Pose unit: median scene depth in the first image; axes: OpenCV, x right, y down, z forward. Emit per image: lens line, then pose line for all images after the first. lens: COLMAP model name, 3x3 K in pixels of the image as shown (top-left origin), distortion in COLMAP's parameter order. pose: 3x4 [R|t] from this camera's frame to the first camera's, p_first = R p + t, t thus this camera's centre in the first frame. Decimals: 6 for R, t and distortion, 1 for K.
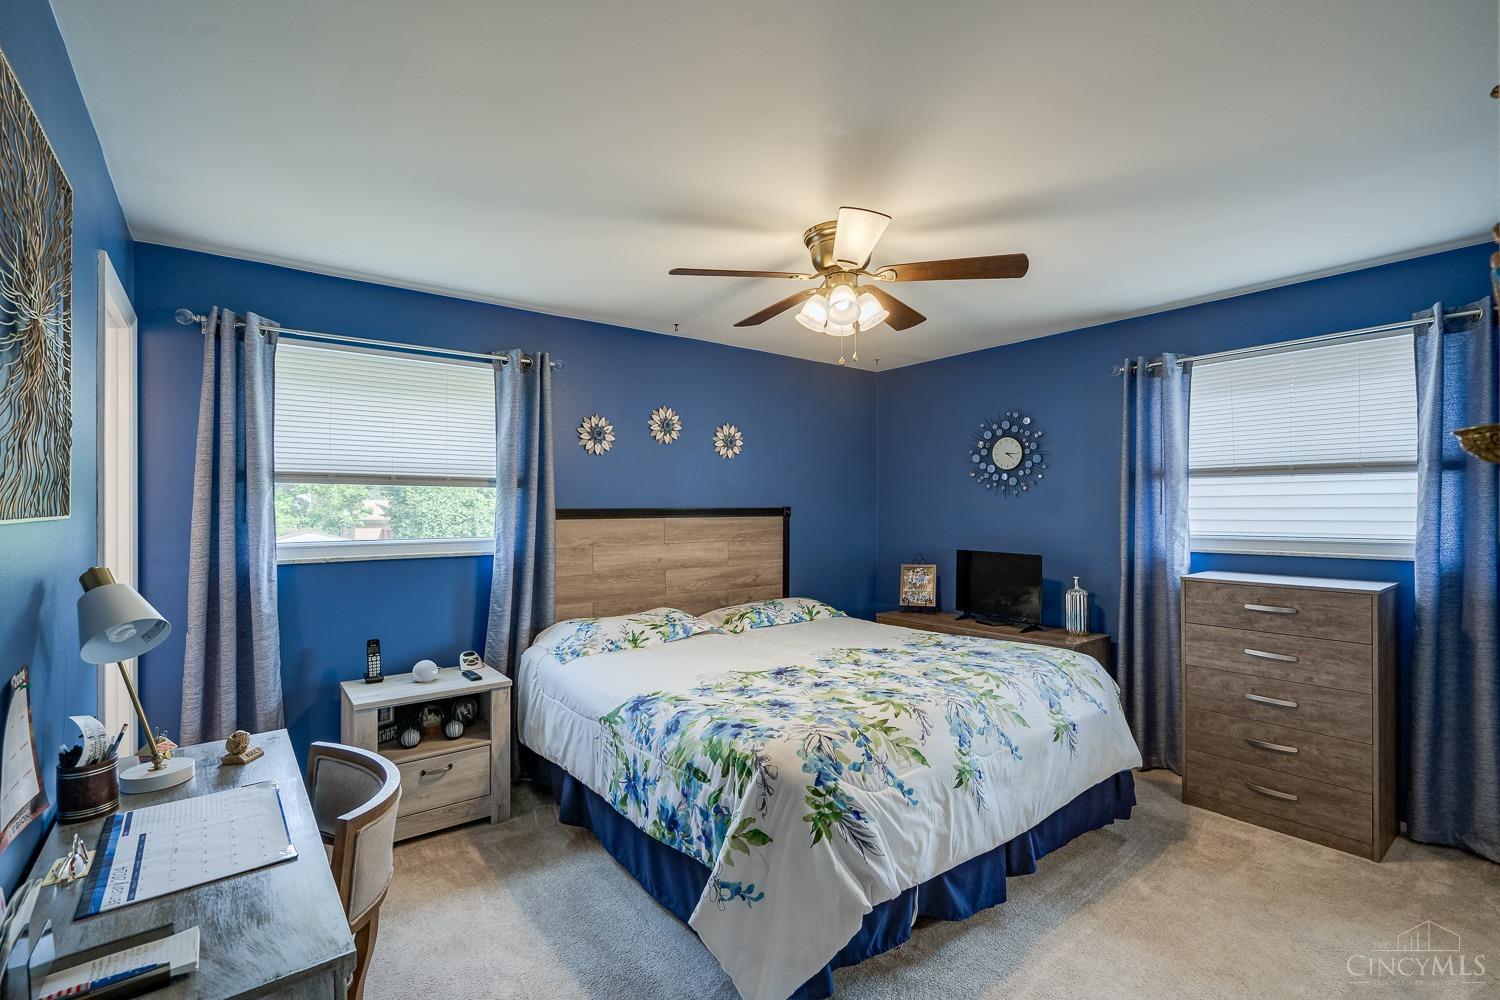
lens RADIAL K [[681.6, 0, 739.0], [0, 681.6, 519.8], [0, 0, 1]] dist [-0.006788, 0.003806]
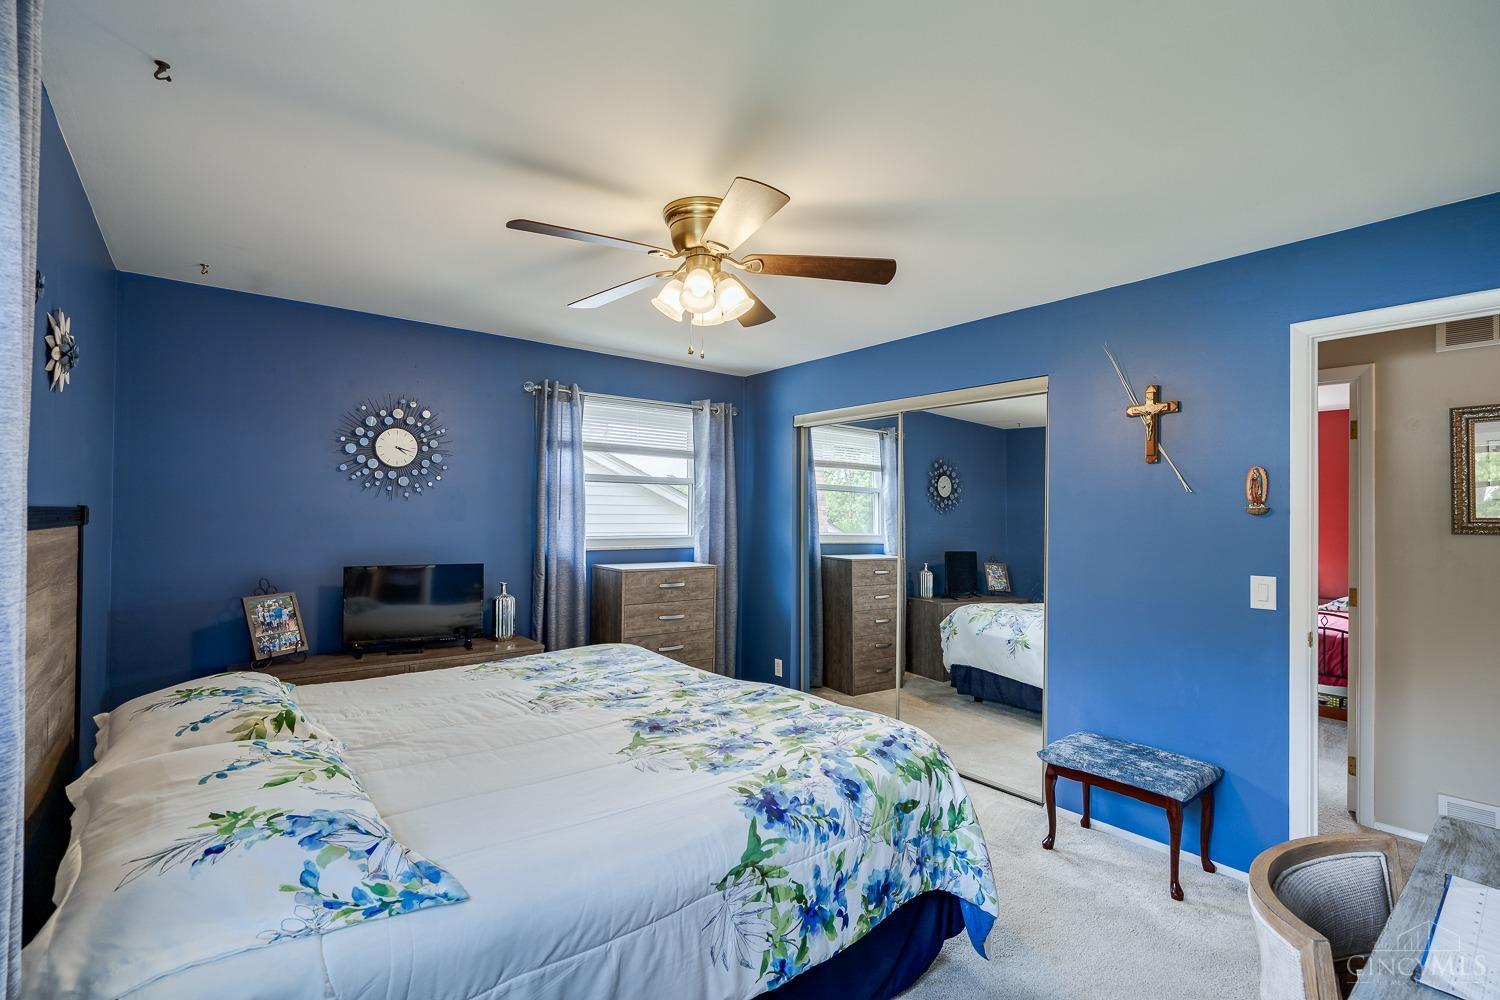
lens RADIAL K [[681.6, 0, 762.7], [0, 681.6, 510.8], [0, 0, 1]] dist [-0.006788, 0.003806]
pose [[-0.028964, 0.007918, 0.999549, -0.752468], [0.006328, 0.999950, -0.007738, -0.016211], [-0.999560, 0.006101, -0.029013, 0.938818]]
